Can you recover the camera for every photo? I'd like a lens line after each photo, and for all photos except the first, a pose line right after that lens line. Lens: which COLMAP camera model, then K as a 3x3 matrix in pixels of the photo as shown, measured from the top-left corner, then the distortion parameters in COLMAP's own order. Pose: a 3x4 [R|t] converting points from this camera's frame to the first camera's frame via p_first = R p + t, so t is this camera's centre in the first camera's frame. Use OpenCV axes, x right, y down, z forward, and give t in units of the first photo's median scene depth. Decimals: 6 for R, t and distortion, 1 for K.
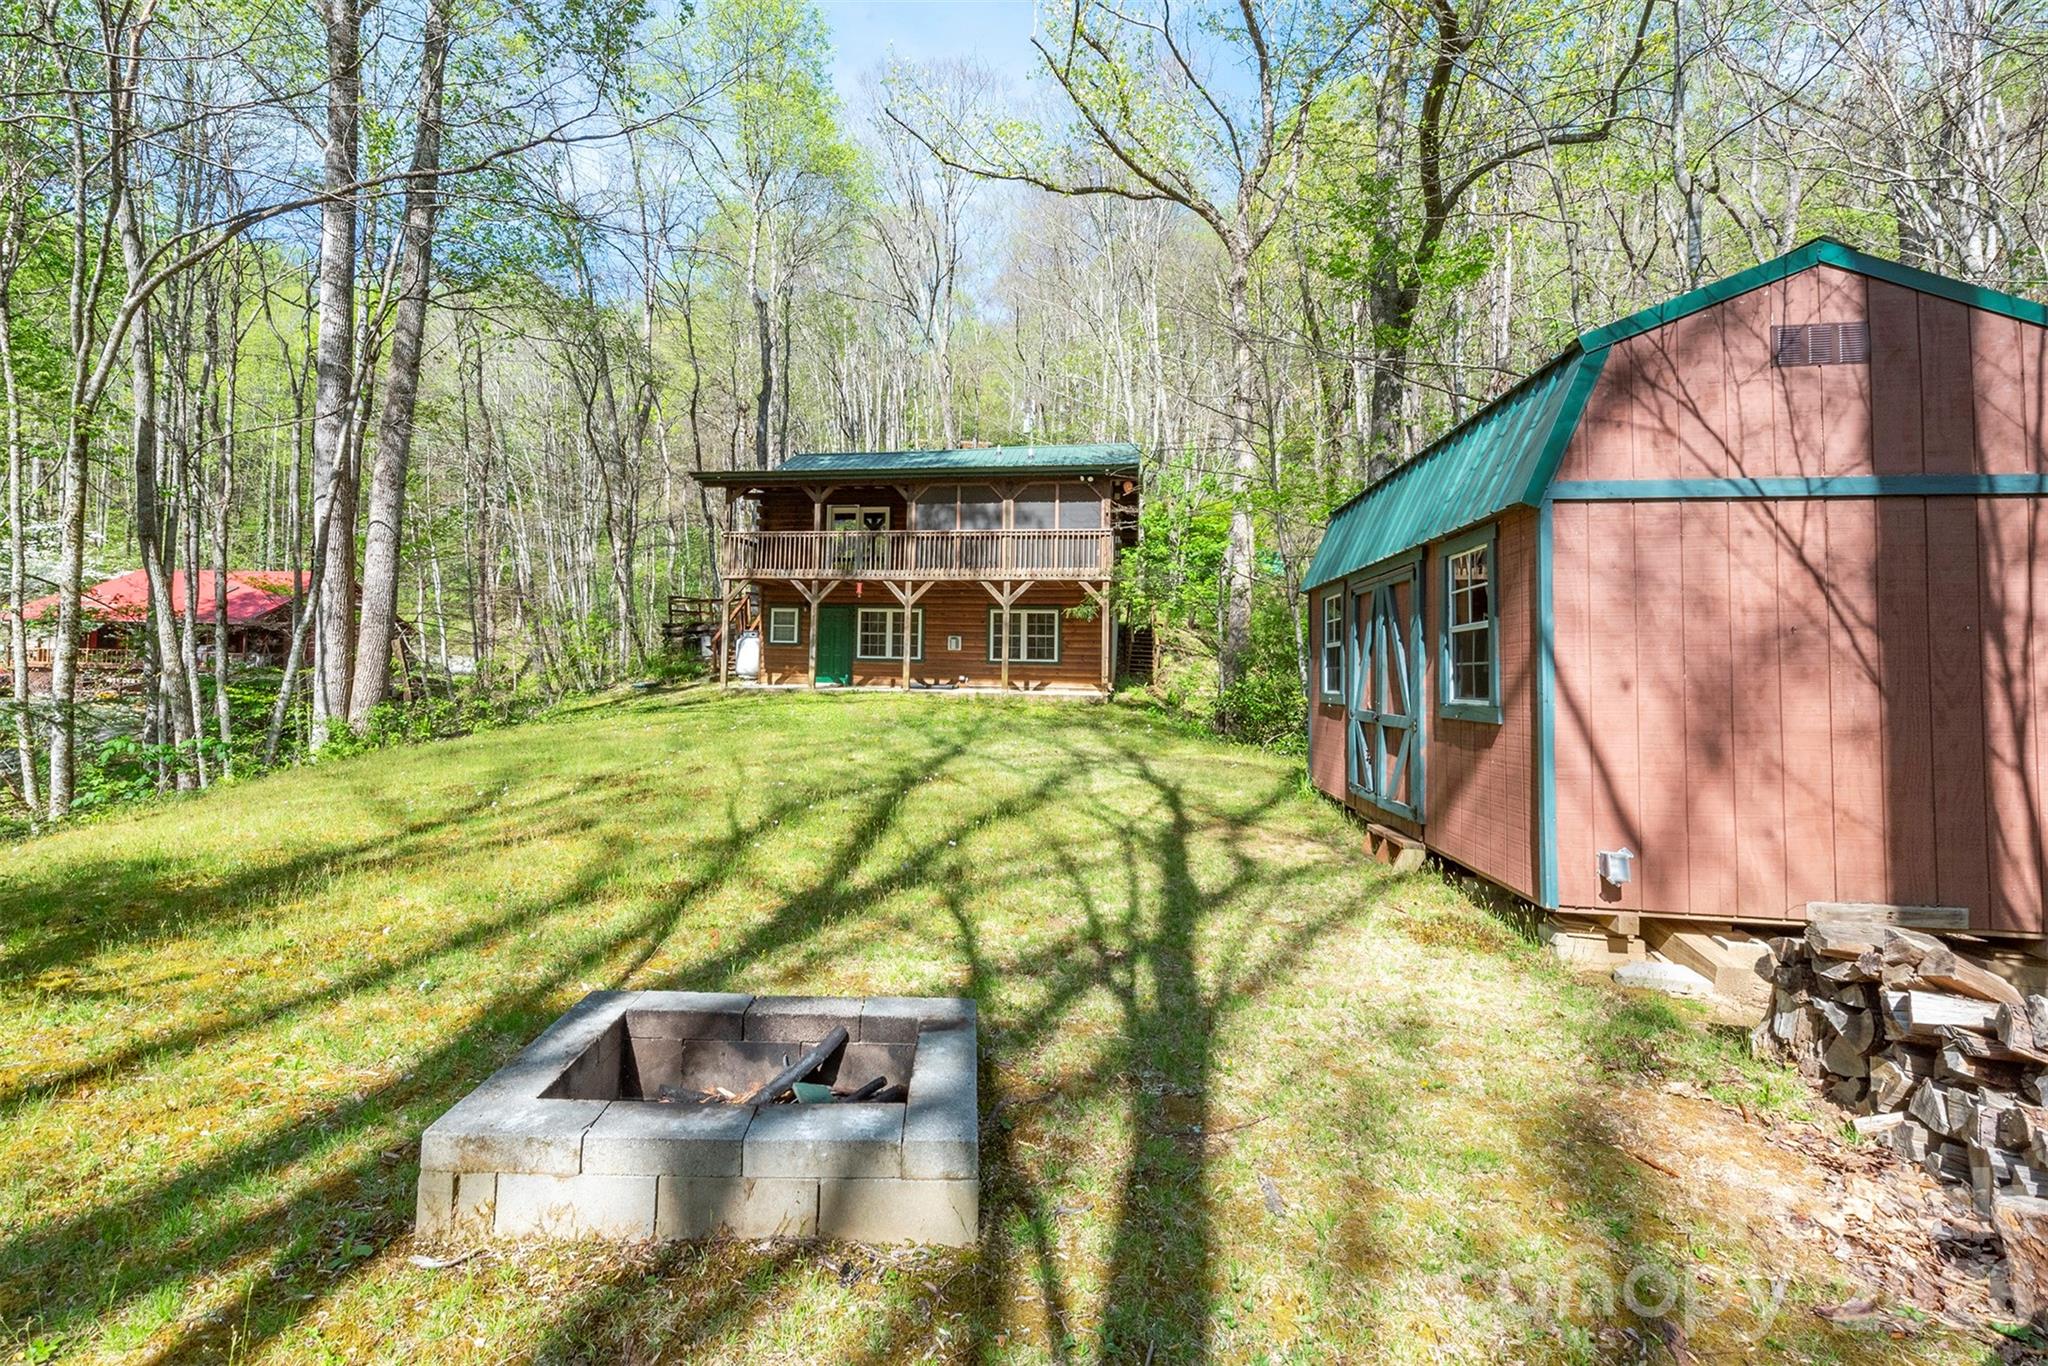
lens RADIAL K [[840.9, 0, 1017.3], [0, 840.9, 676.4], [0, 0, 1]] dist [0.009943, -0.001621]
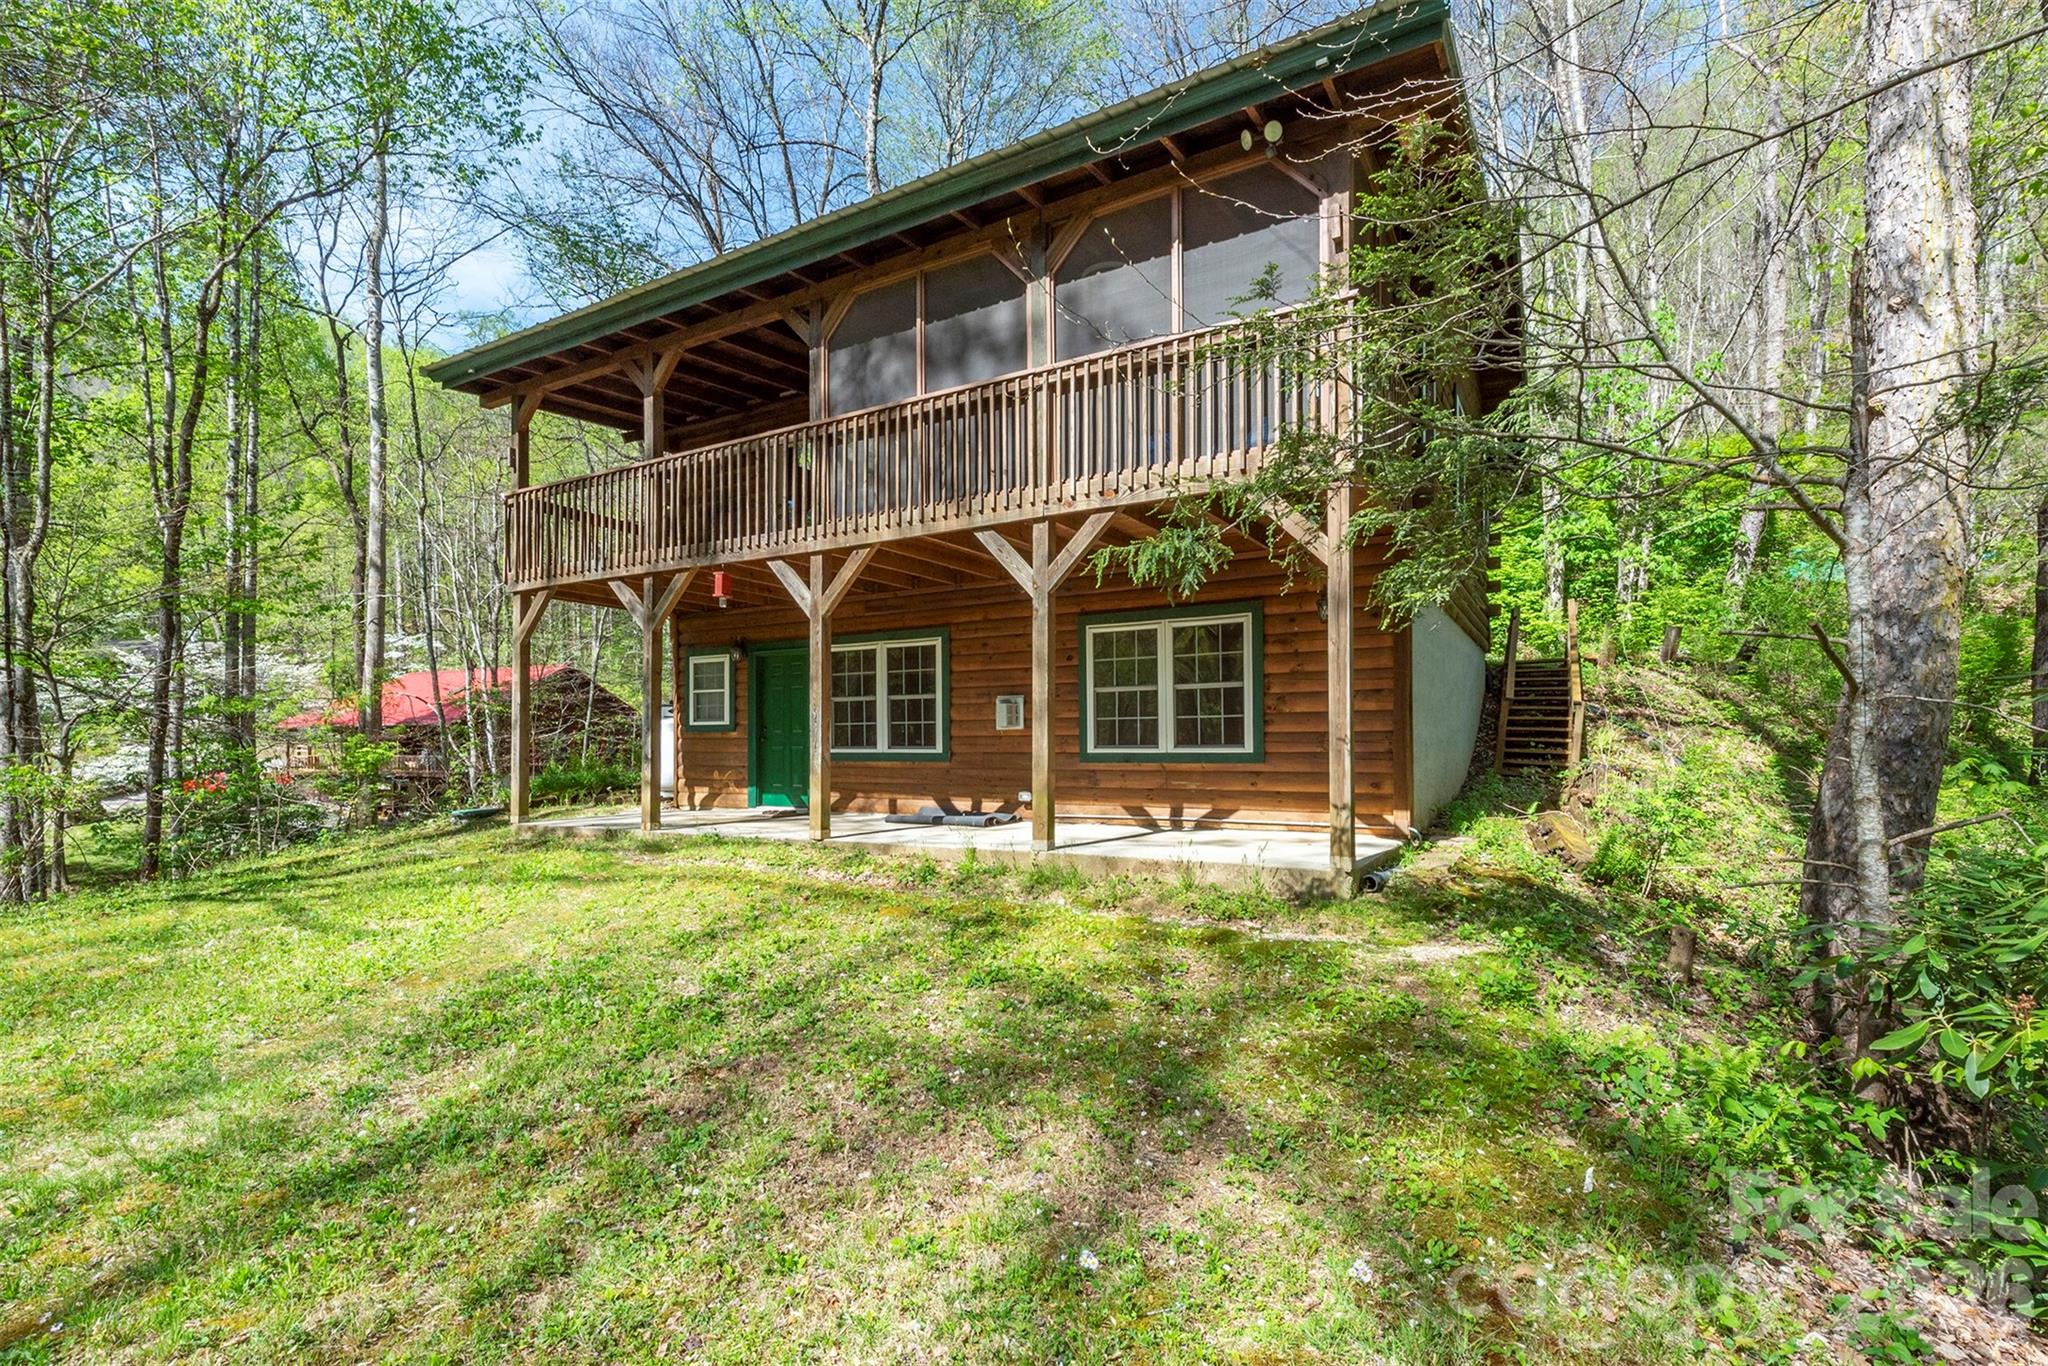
lens RADIAL K [[944.6, 0, 1043.0], [0, 944.6, 760.1], [0, 0, 1]] dist [0.002129, -0.000428]
pose [[0.930043, -0.018426, -0.366988, 0.123623], [0.017145, 0.999830, -0.006749, -0.014035], [0.367050, -0.000015, 0.930201, 0.632859]]
